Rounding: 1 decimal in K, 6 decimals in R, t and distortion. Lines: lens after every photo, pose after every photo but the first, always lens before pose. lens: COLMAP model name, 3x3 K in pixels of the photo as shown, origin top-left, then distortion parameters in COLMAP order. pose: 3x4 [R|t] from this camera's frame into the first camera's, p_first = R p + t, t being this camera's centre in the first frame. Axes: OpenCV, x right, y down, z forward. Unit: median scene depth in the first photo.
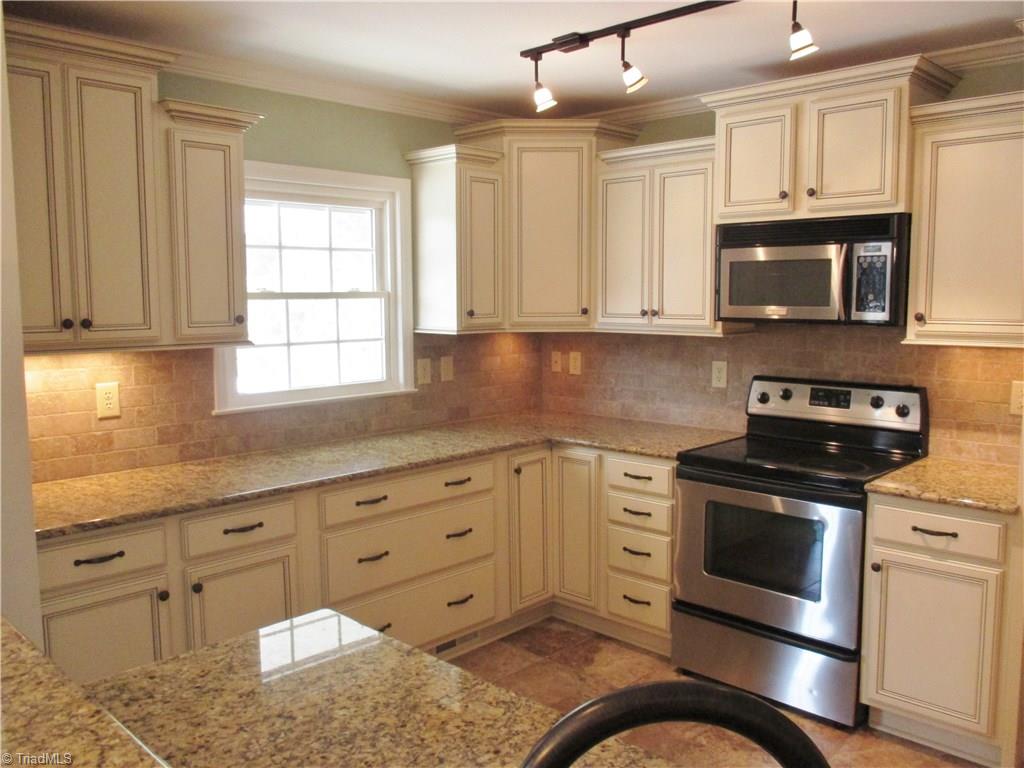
lens RADIAL K [[849.9, 0, 511.7], [0, 849.9, 384.7], [0, 0, 1]] dist [0.006200, -0.012767]
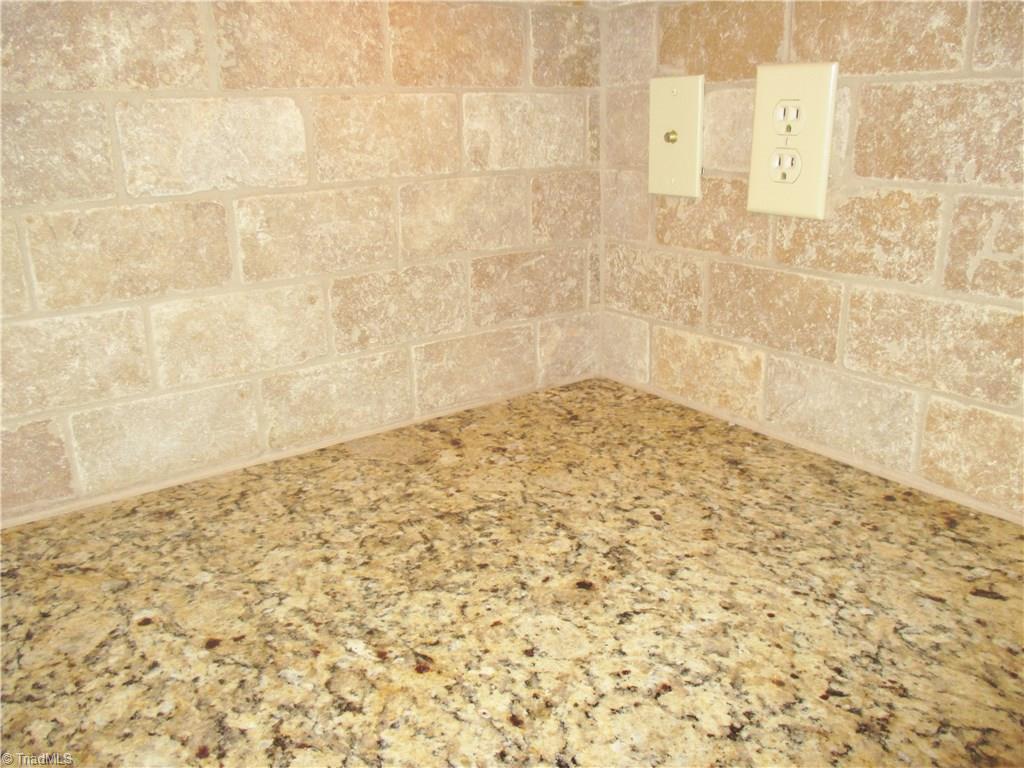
lens RADIAL K [[849.9, 0, 511.9], [0, 849.9, 383.9], [0, 0, 1]] dist [0.006200, -0.012767]
pose [[0.990147, 0.043924, -0.132962, 0.021691], [-0.013157, 0.974511, 0.223953, -0.007576], [0.139410, -0.219997, 0.965488, 0.391001]]
